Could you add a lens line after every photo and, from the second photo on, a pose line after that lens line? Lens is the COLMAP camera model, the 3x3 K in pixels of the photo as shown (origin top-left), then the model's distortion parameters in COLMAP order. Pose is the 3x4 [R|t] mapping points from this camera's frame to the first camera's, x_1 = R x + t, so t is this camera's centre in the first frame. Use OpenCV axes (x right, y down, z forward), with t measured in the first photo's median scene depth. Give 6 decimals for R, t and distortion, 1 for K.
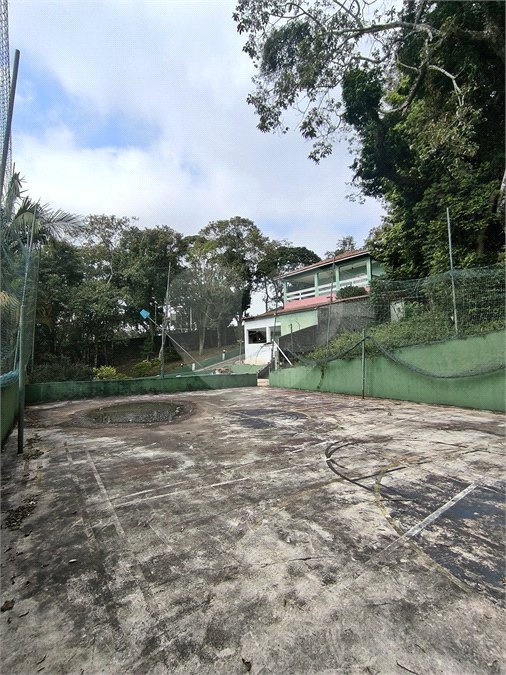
lens RADIAL K [[311.8, 0, 253.0], [0, 311.8, 337.5], [0, 0, 1]] dist [-0.062439, 0.058401]
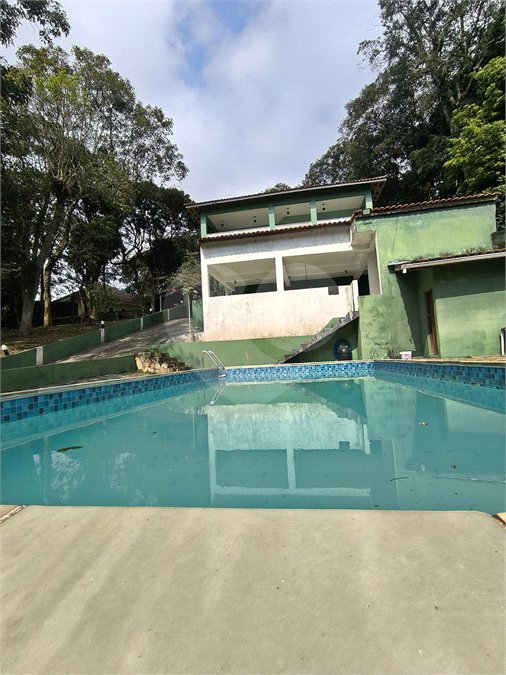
lens RADIAL K [[311.8, 0, 253.0], [0, 311.8, 337.5], [0, 0, 1]] dist [-0.062439, 0.058401]
pose [[0.755590, 0.024431, 0.654590, -0.237199], [-0.005711, 0.999512, -0.030712, 0.083117], [-0.655020, 0.019467, 0.755360, 0.572229]]
